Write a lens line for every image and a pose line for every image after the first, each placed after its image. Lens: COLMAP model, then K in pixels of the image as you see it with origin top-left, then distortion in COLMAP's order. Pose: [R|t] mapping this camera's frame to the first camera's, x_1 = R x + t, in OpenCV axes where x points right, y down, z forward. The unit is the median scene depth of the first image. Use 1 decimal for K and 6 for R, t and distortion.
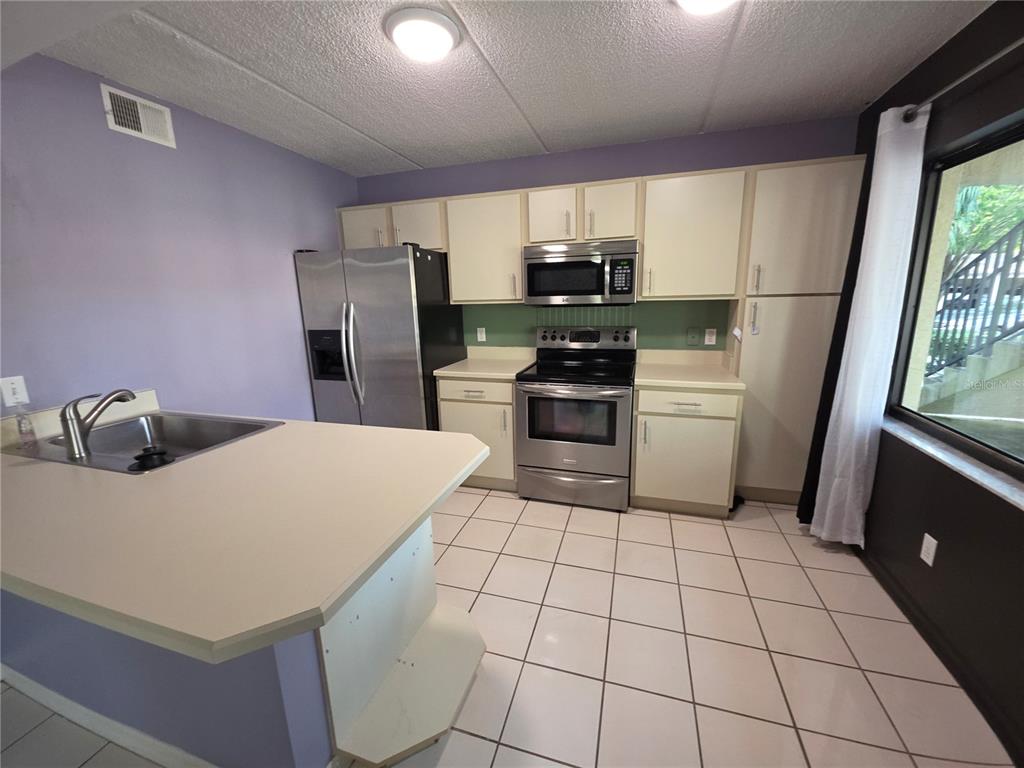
lens RADIAL K [[406.9, 0, 516.6], [0, 406.9, 385.8], [0, 0, 1]] dist [0.013017, -0.008009]
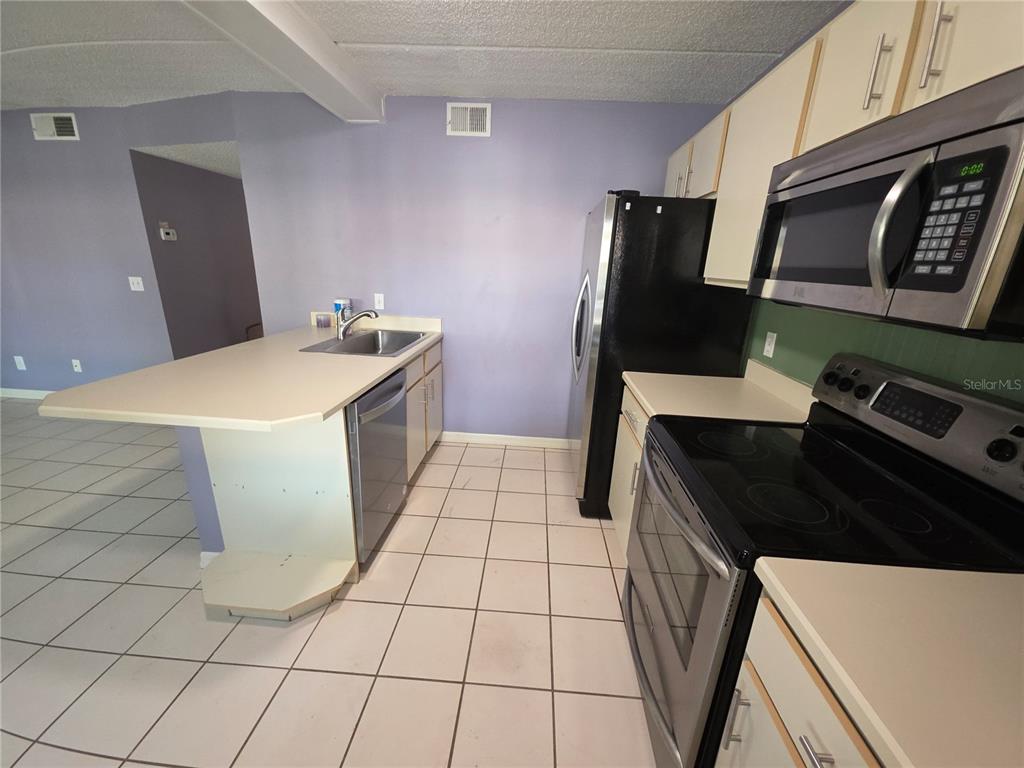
lens RADIAL K [[406.9, 0, 516.6], [0, 406.9, 385.8], [0, 0, 1]] dist [0.013017, -0.008009]
pose [[0.229707, 0.315757, -0.920615, 0.477040], [-0.257970, 0.931829, 0.255236, -0.165325], [0.938449, 0.178862, 0.295503, 0.678004]]
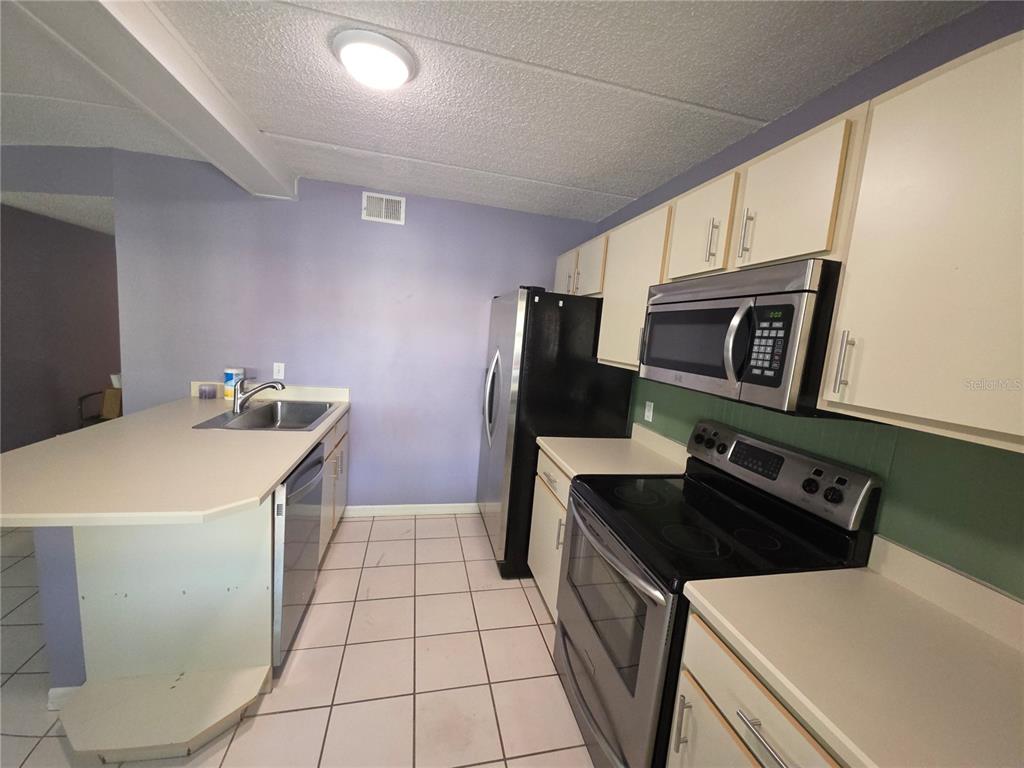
lens RADIAL K [[406.9, 0, 516.6], [0, 406.9, 385.8], [0, 0, 1]] dist [0.013017, -0.008009]
pose [[0.497978, 0.174273, -0.849498, 0.504778], [-0.277031, 0.960238, 0.034595, -0.169128], [0.821749, 0.218109, 0.526457, 0.567279]]
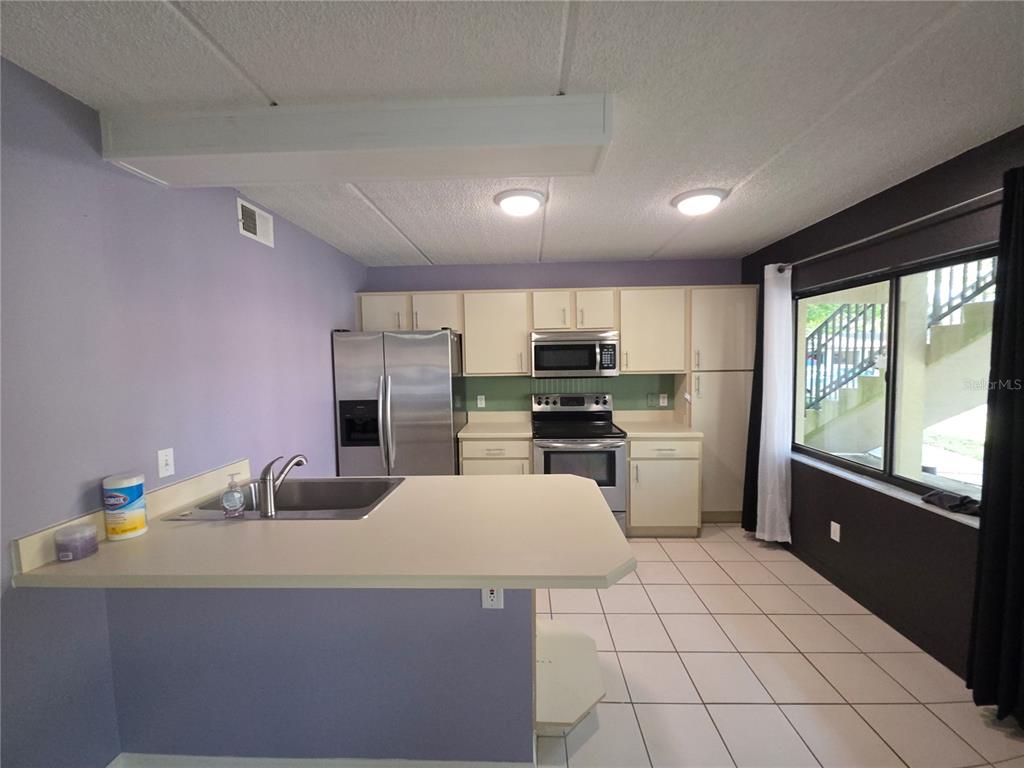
lens RADIAL K [[406.9, 0, 516.6], [0, 406.9, 385.8], [0, 0, 1]] dist [0.013017, -0.008009]
pose [[0.964346, -0.008604, 0.264504, -0.385349], [0.050287, 0.987219, -0.151229, 0.013541], [-0.259822, 0.159138, 0.952453, -0.179124]]
